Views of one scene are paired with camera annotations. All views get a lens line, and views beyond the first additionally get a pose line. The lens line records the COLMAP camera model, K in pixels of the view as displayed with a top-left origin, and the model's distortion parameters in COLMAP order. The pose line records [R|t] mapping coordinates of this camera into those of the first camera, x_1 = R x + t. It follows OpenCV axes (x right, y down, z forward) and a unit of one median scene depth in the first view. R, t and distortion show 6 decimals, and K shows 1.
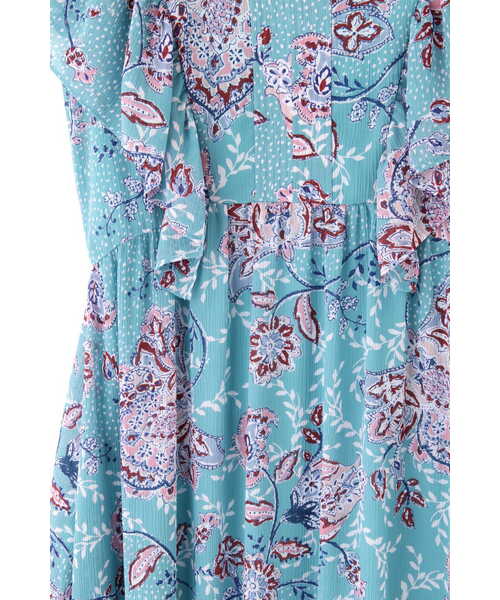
lens RADIAL K [[1042.7, 0, 250.0], [0, 1042.7, 300.0], [0, 0, 1]] dist [0.136977, 0.148239]
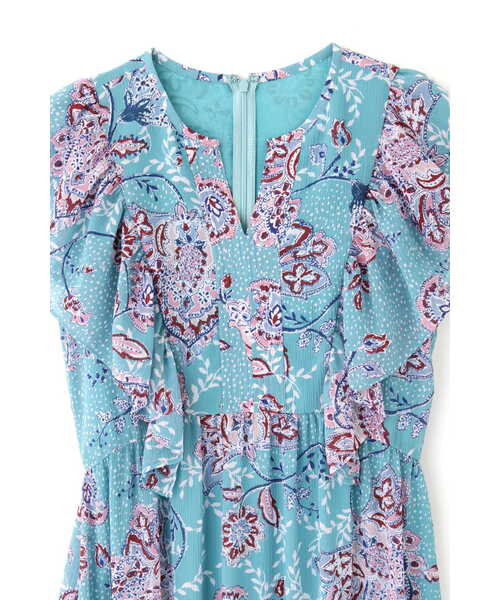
lens RADIAL K [[1042.7, 0, 250.0], [0, 1042.7, 300.0], [0, 0, 1]] dist [0.136977, 0.148239]
pose [[0.994408, -0.035207, 0.099561, -0.080774], [0.041597, 0.997155, -0.062857, -0.148730], [-0.097065, 0.066647, 0.993044, -0.217917]]
